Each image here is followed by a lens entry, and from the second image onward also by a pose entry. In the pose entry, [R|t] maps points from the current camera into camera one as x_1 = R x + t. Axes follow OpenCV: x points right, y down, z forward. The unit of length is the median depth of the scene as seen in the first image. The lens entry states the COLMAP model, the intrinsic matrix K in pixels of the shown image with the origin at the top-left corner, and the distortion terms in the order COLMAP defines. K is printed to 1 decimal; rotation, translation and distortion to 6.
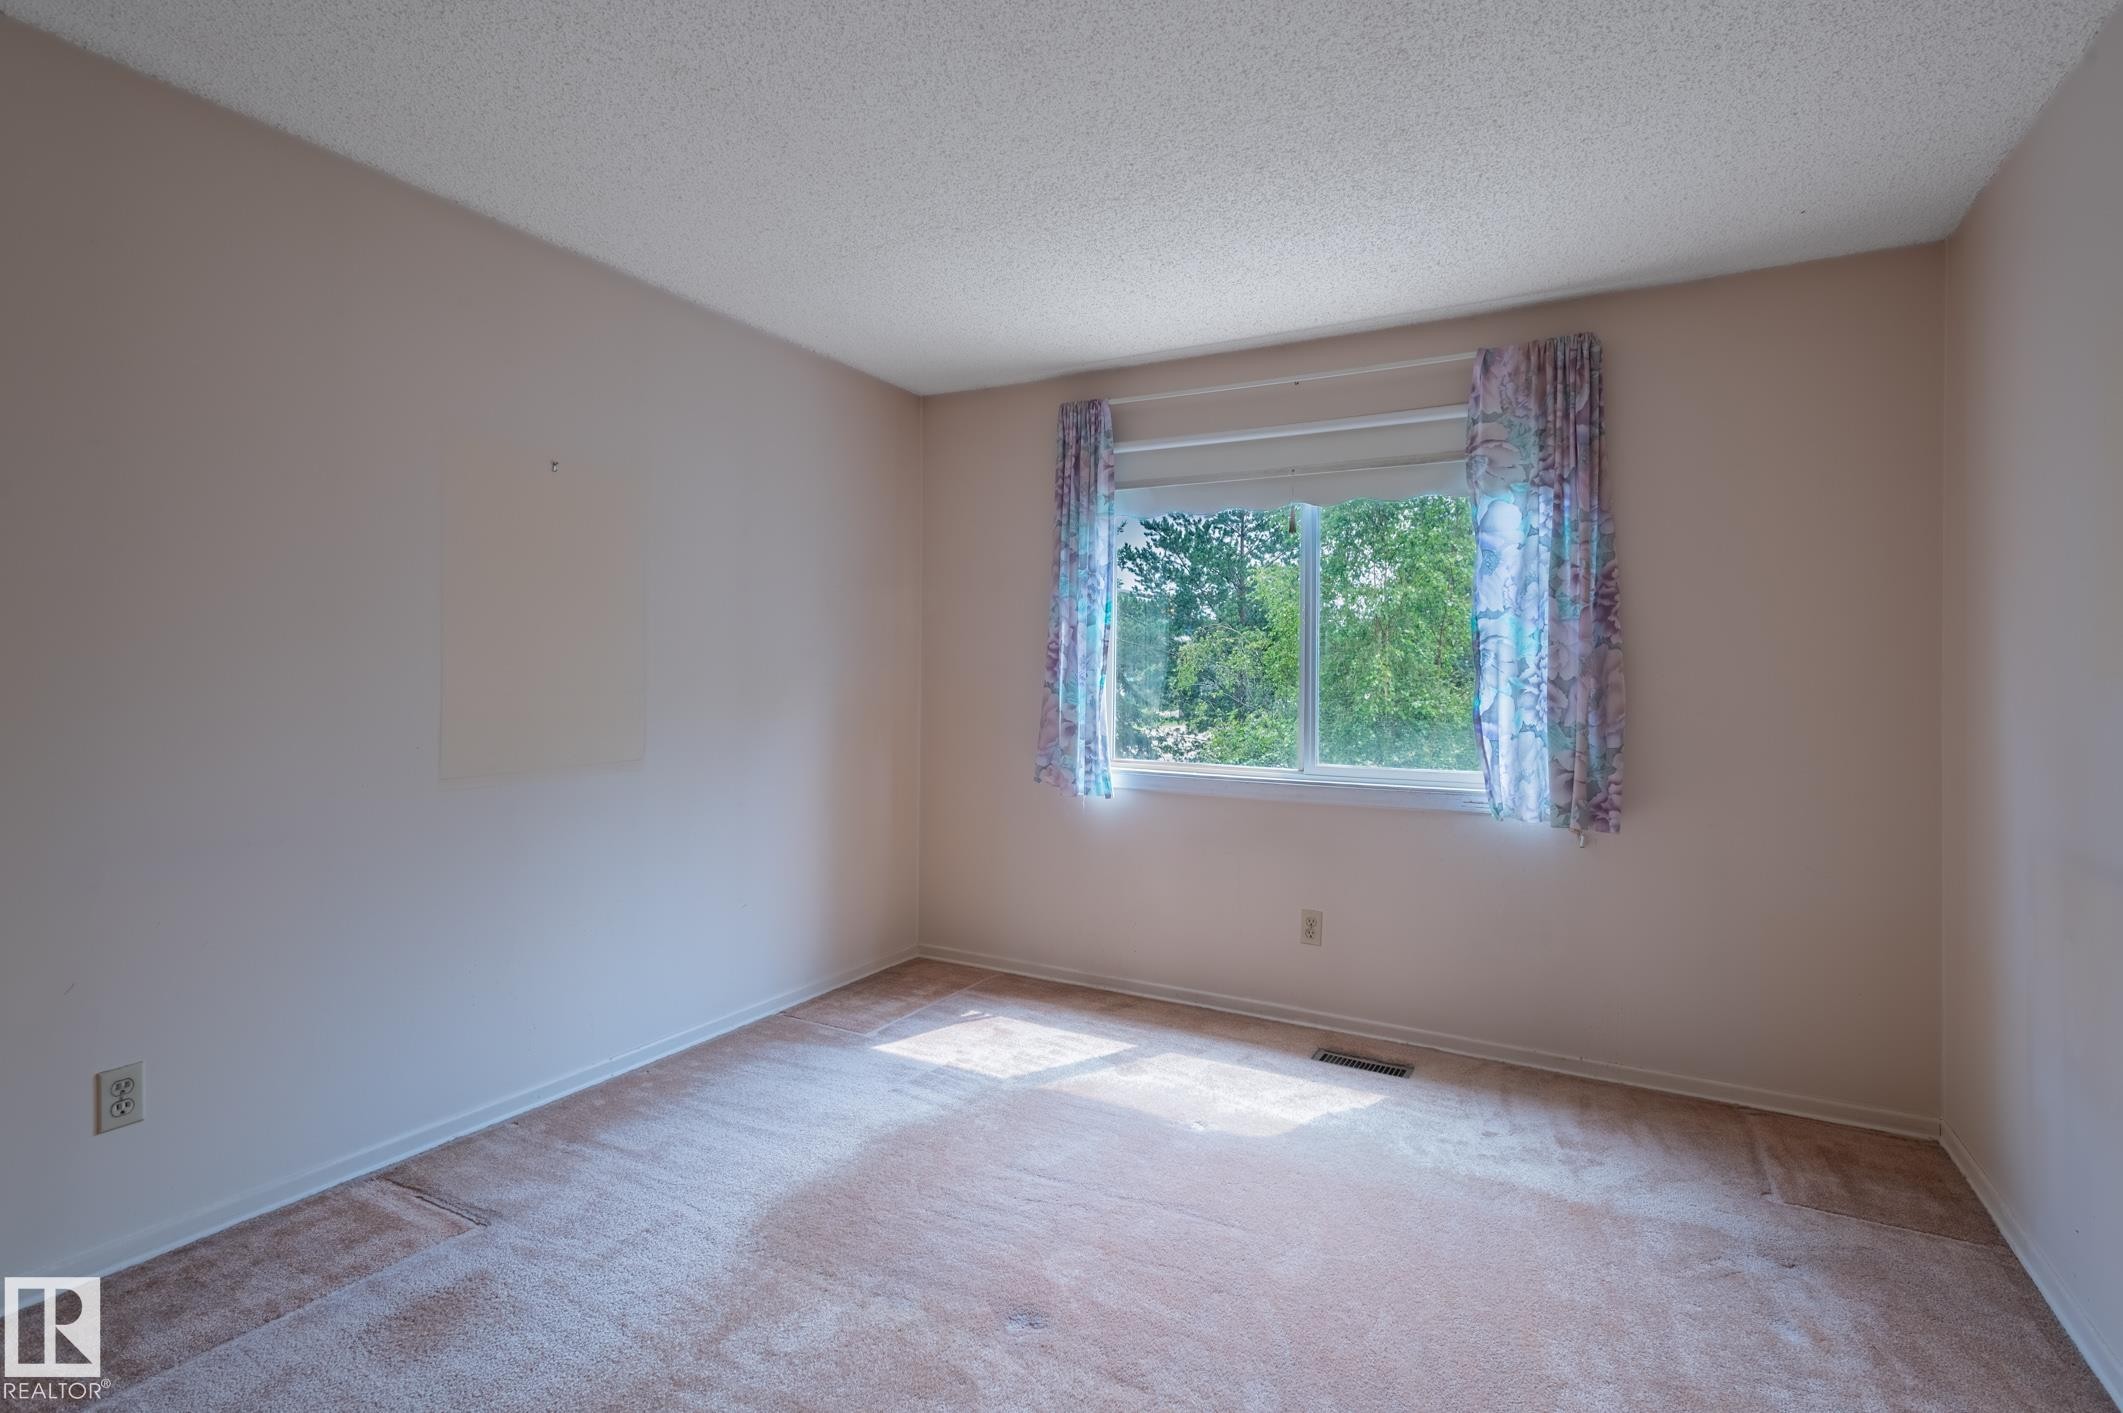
lens RADIAL K [[1008.0, 0, 1059.3], [0, 1008.0, 686.2], [0, 0, 1]] dist [0.026996, -0.006795]
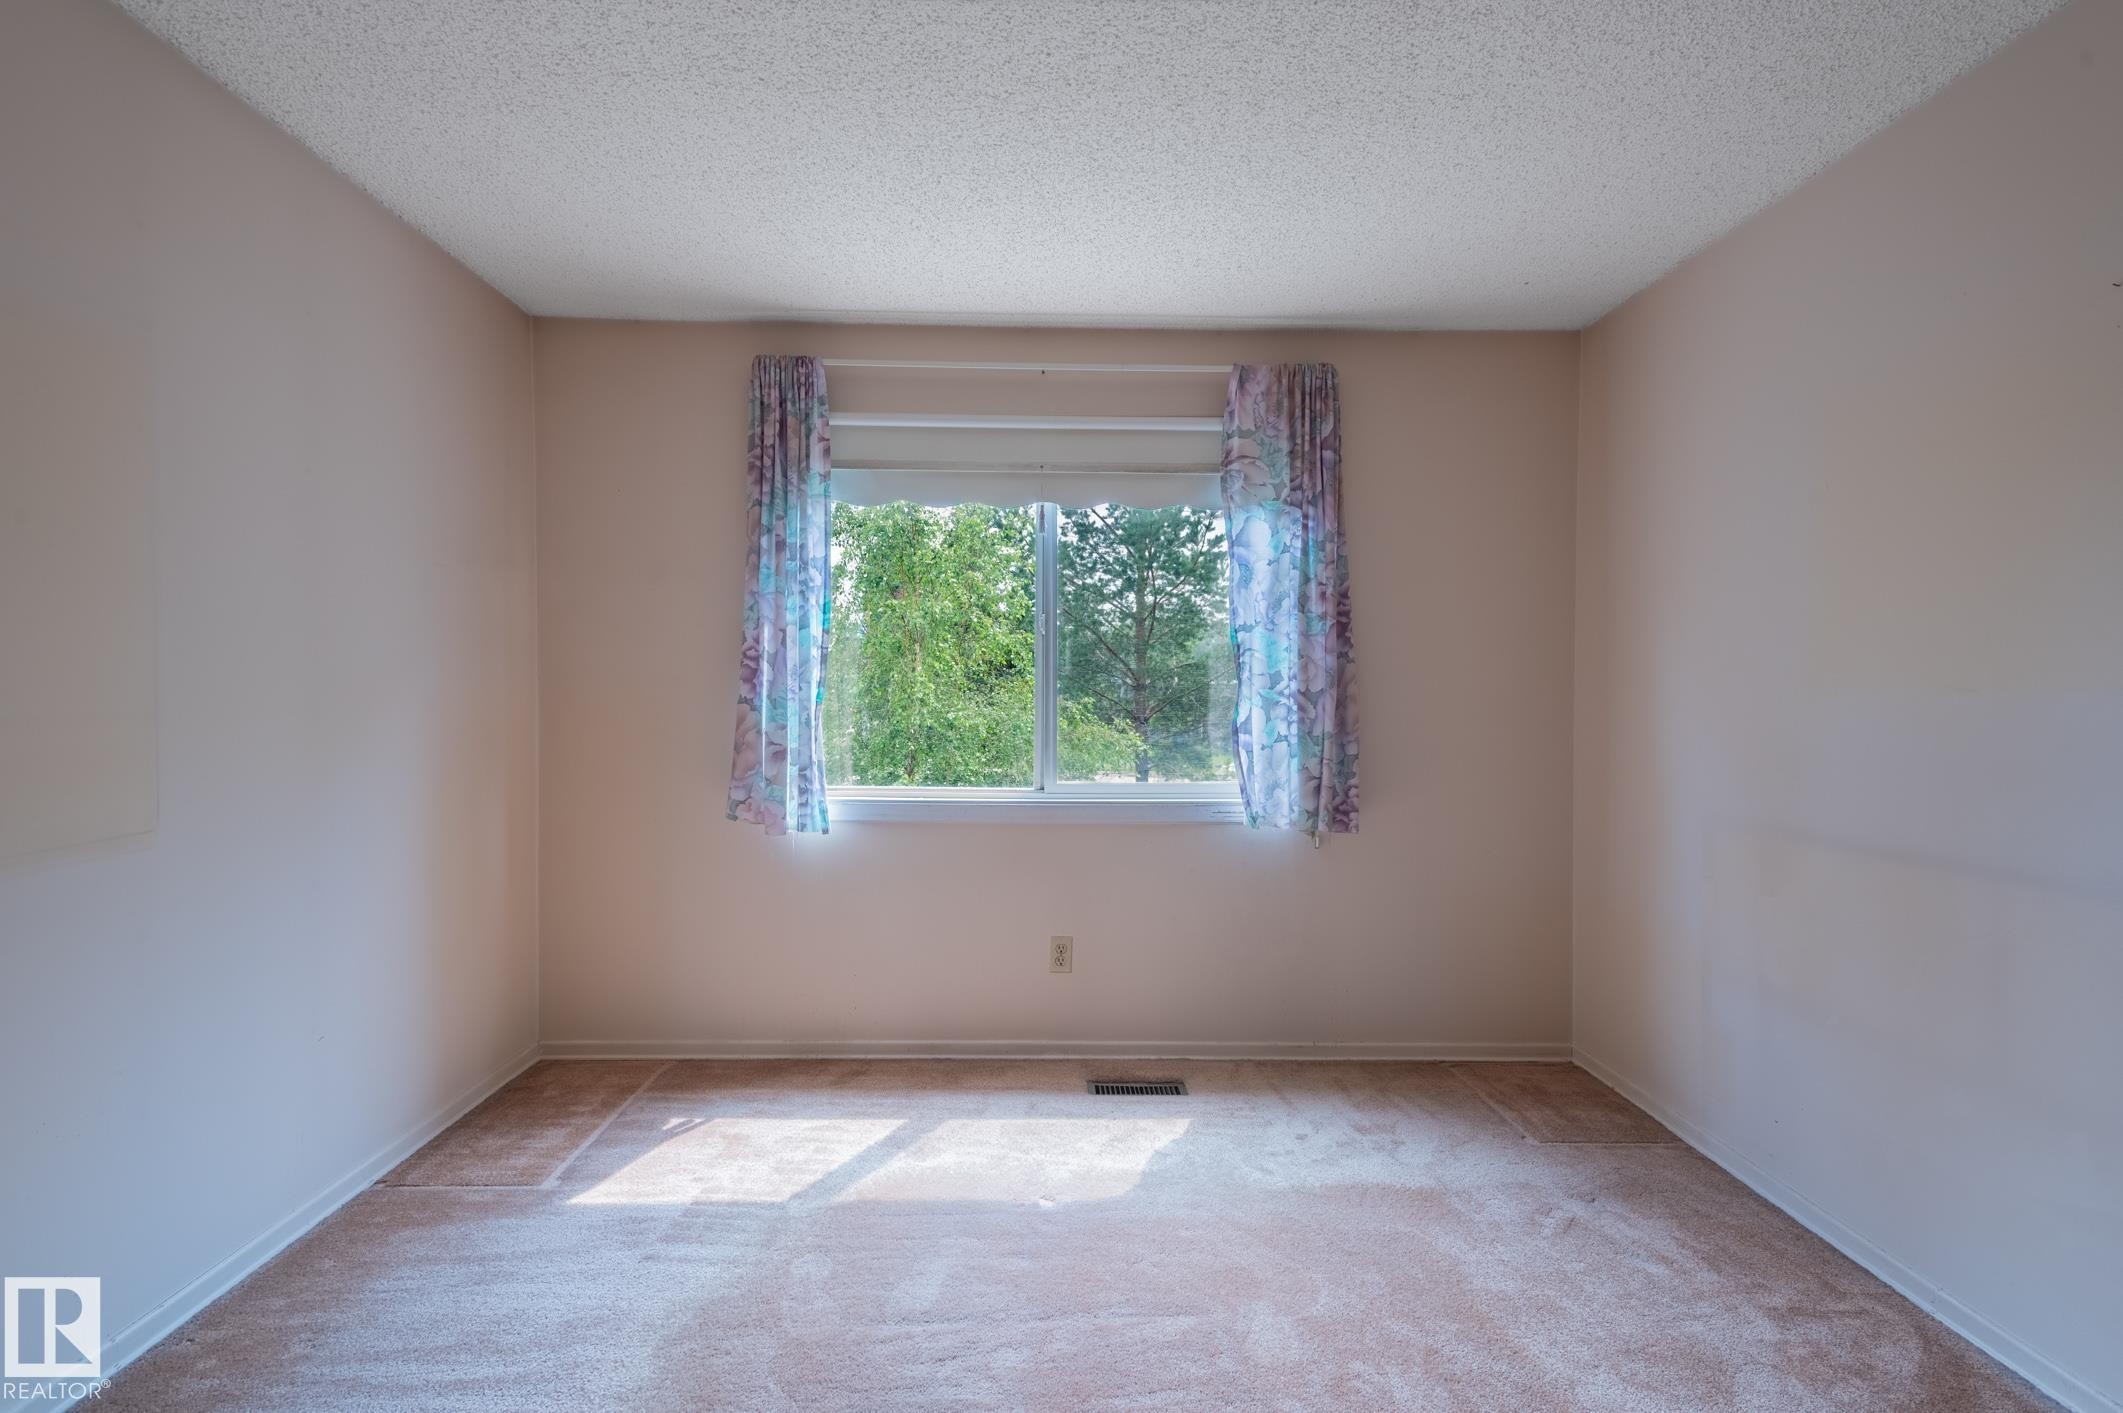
lens RADIAL K [[1008.0, 0, 1061.2], [0, 1008.0, 719.4], [0, 0, 1]] dist [0.026996, -0.006795]
pose [[0.870946, -0.018486, 0.491030, -0.237693], [0.008157, 0.999698, 0.023168, -0.003615], [-0.491310, -0.016173, 0.870834, 0.203136]]
